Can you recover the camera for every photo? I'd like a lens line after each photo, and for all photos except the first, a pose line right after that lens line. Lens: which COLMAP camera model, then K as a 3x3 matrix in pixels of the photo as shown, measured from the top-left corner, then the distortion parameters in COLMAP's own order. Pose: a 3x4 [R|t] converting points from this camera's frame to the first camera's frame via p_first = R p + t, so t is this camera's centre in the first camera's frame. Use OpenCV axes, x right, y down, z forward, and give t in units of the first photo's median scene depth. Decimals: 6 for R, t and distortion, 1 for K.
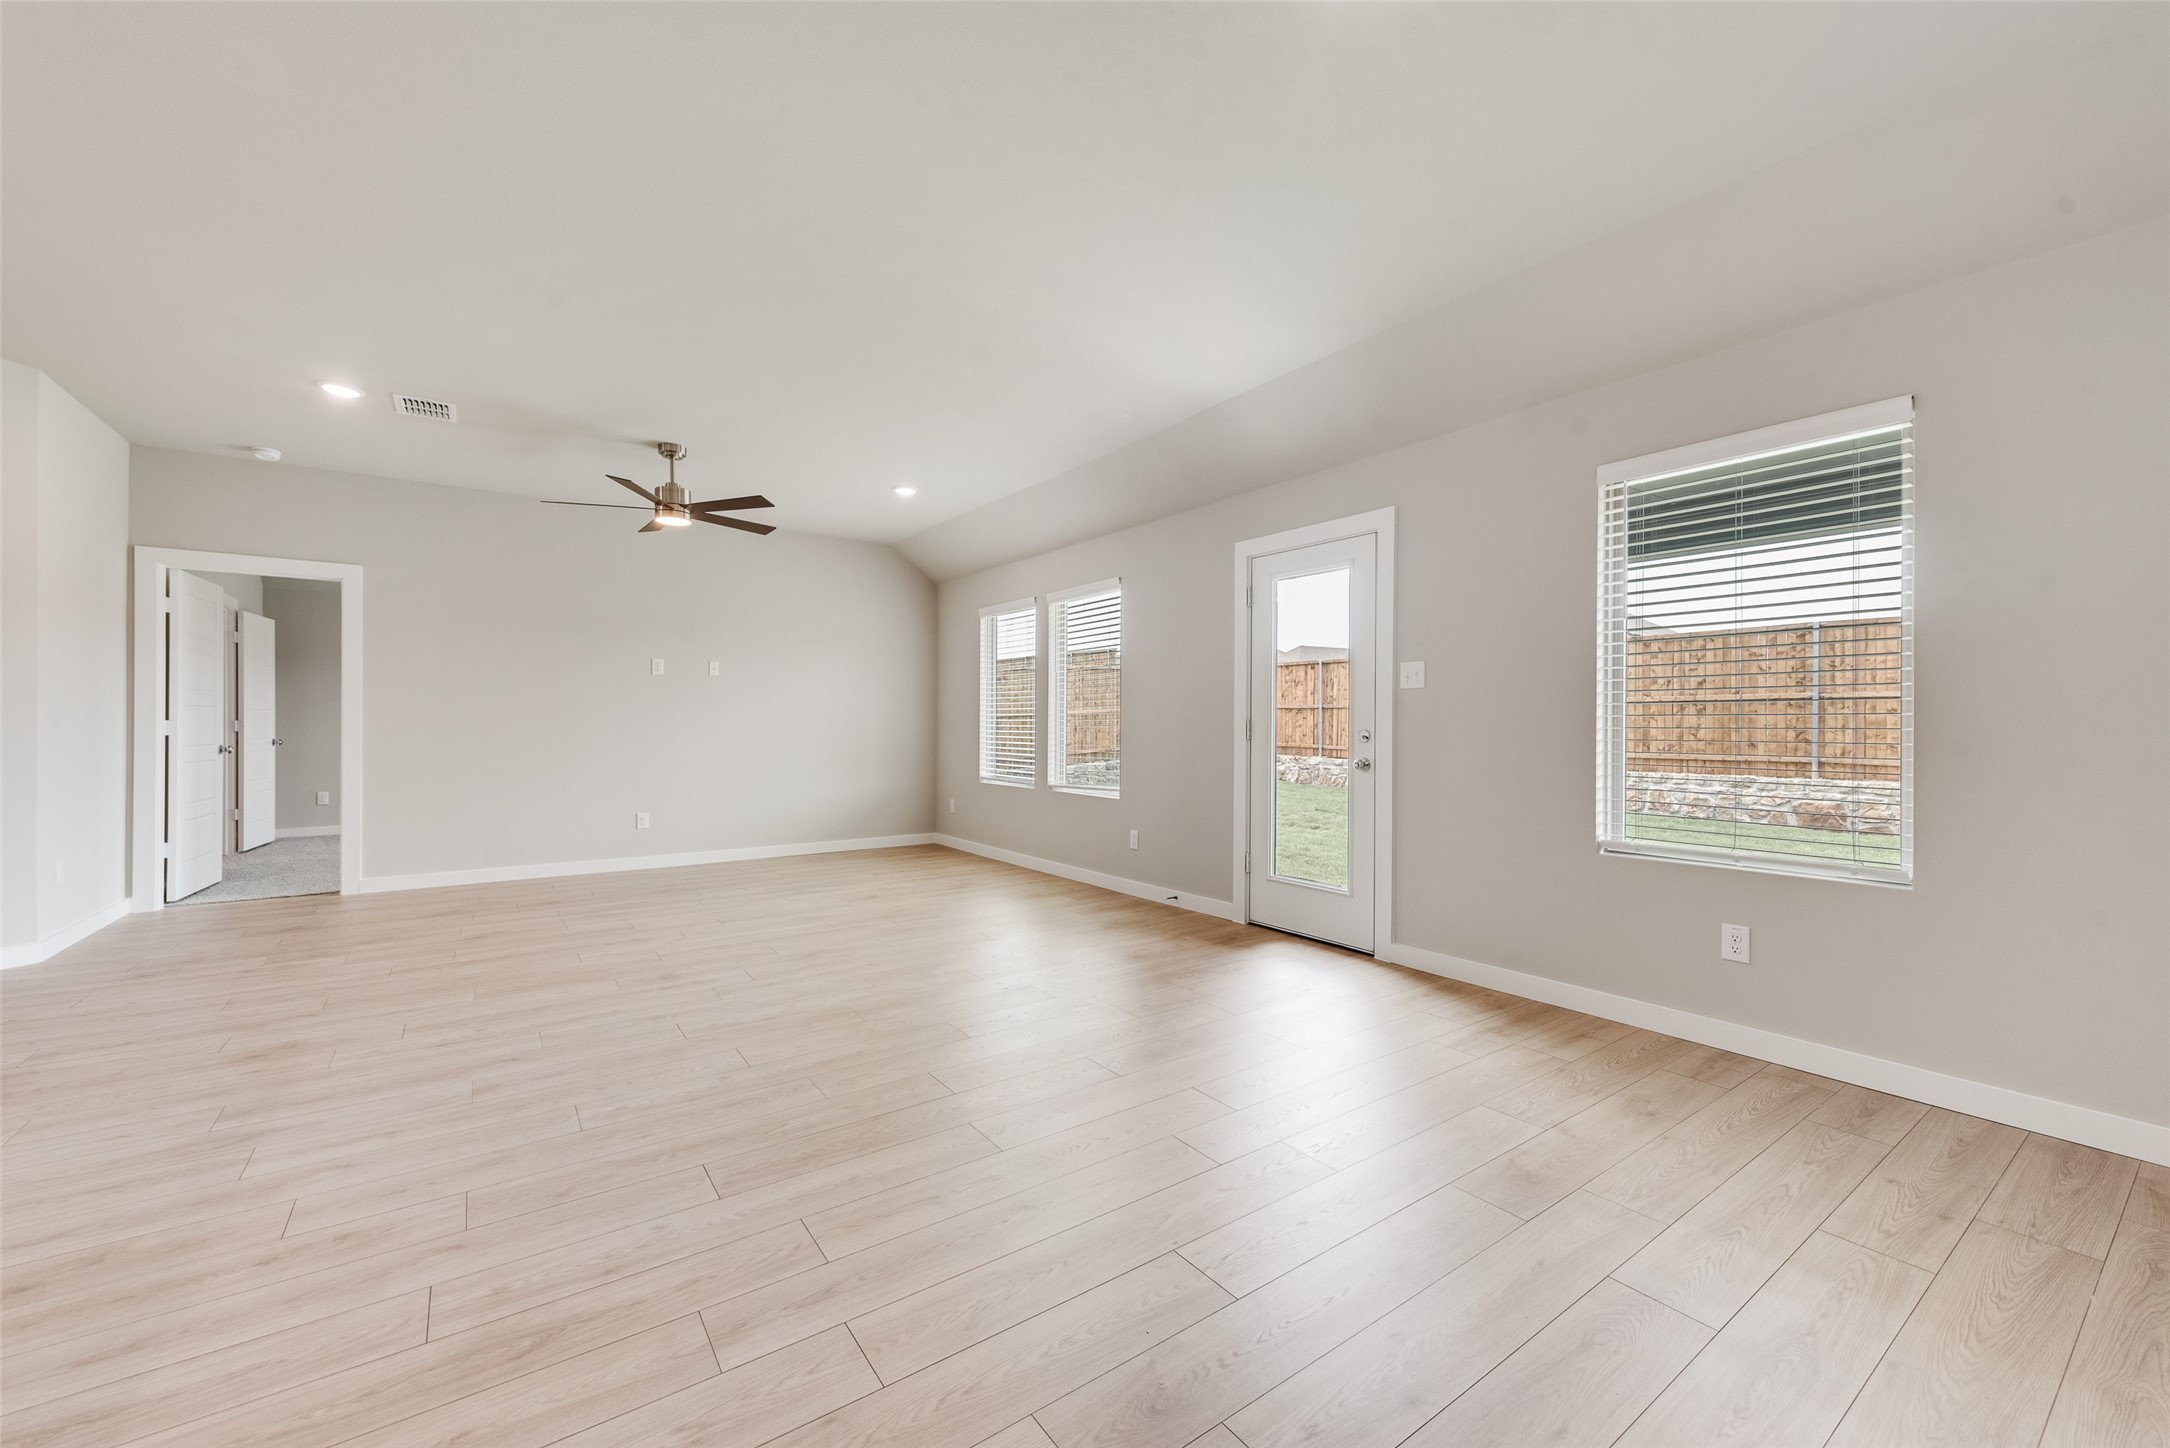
lens RADIAL K [[853.1, 0, 1087.5], [0, 853.1, 713.7], [0, 0, 1]] dist [0.007534, -0.001583]
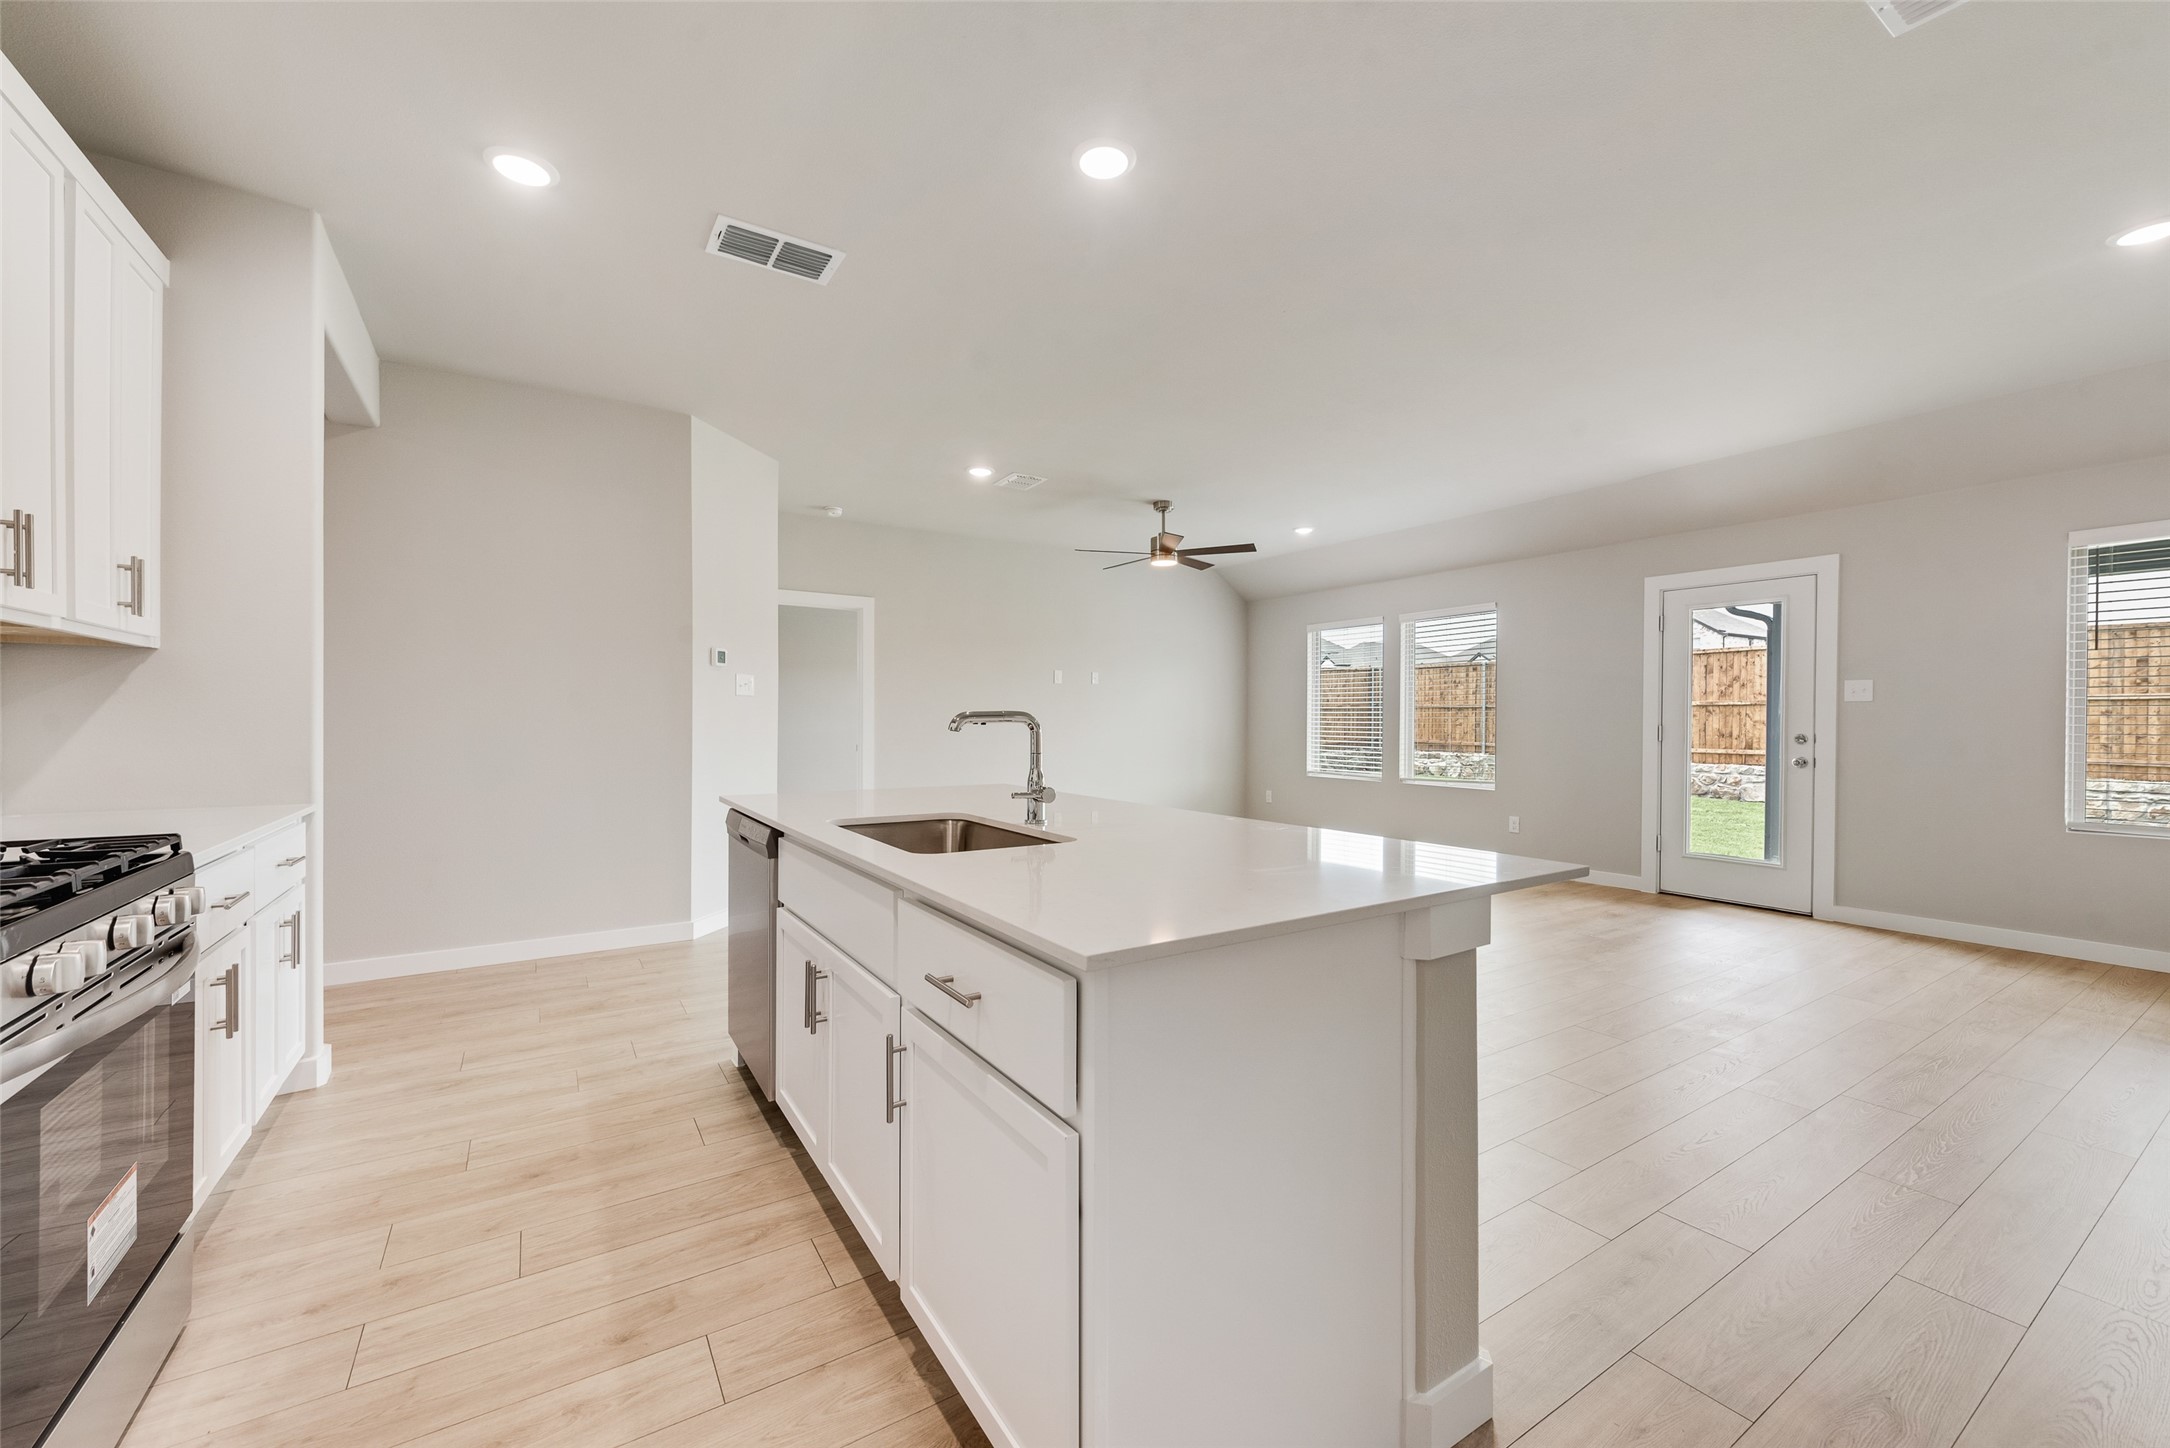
lens RADIAL K [[853.1, 0, 1090.8], [0, 853.1, 709.2], [0, 0, 1]] dist [0.007534, -0.001583]
pose [[0.998997, 0.000157, -0.044771, -0.568270], [-0.000161, 1.000000, -0.000088, -0.014755], [0.044771, 0.000095, 0.998997, -0.252041]]
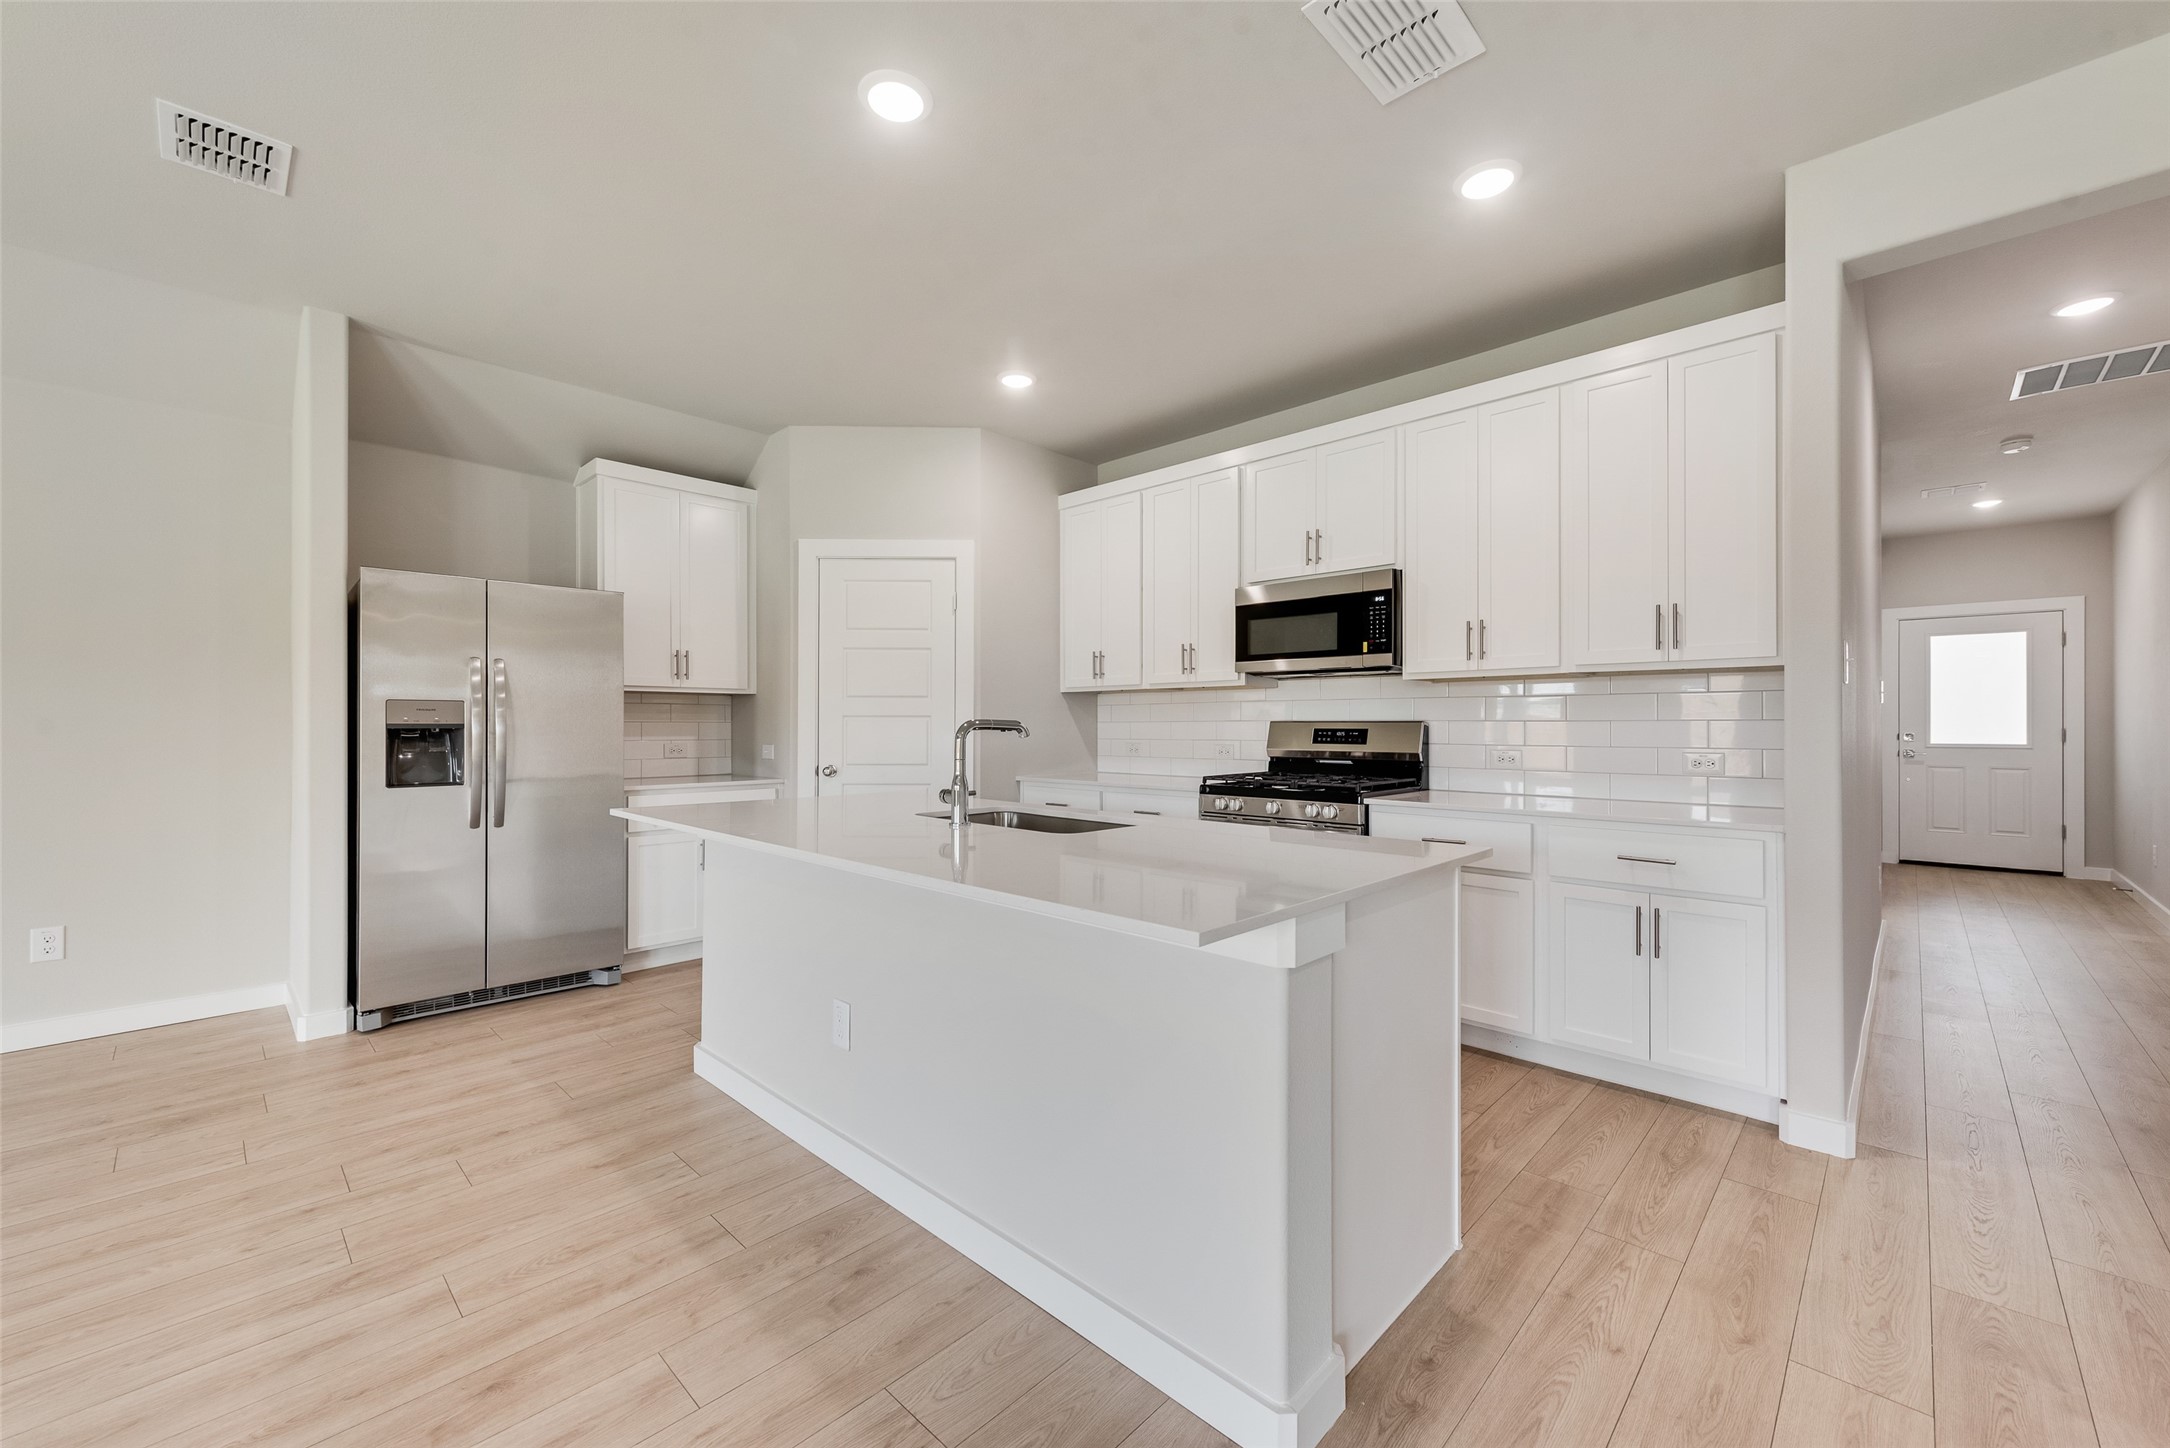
lens RADIAL K [[853.1, 0, 1083.3], [0, 853.1, 728.8], [0, 0, 1]] dist [0.007534, -0.001583]
pose [[-0.982985, -0.003008, -0.183661, -0.601502], [-0.001858, 0.999978, -0.006432, -0.005203], [0.183676, -0.005982, -0.982969, 0.716707]]
